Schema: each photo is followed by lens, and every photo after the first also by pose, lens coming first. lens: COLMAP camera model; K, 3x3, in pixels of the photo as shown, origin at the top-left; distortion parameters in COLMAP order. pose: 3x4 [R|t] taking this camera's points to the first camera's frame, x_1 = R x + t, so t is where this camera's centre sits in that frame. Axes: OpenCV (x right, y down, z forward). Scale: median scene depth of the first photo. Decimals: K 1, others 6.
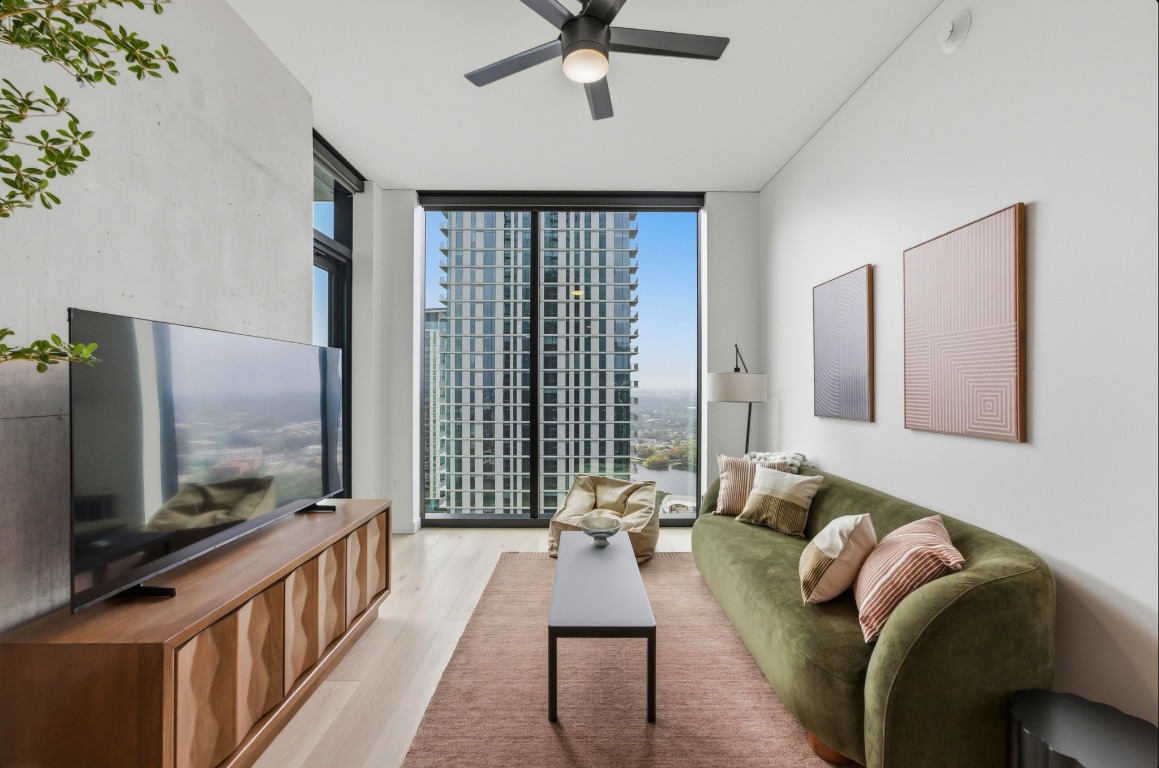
lens RADIAL K [[466.2, 0, 573.6], [0, 466.2, 384.7], [0, 0, 1]] dist [-0.006718, 0.005120]
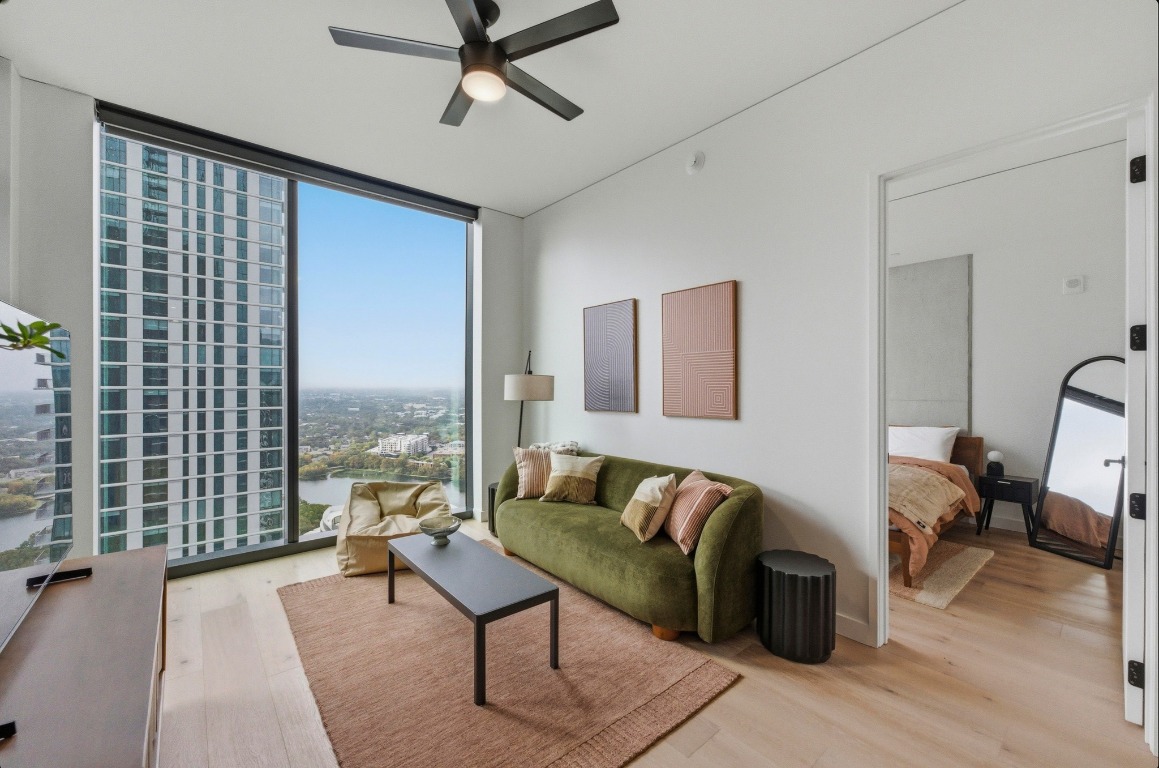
lens RADIAL K [[466.2, 0, 581.3], [0, 466.2, 388.7], [0, 0, 1]] dist [-0.006718, 0.005120]
pose [[0.765750, -0.004308, 0.643124, -0.250788], [-0.001245, 0.999966, 0.008182, -0.002183], [-0.643137, -0.007066, 0.765718, 0.021115]]
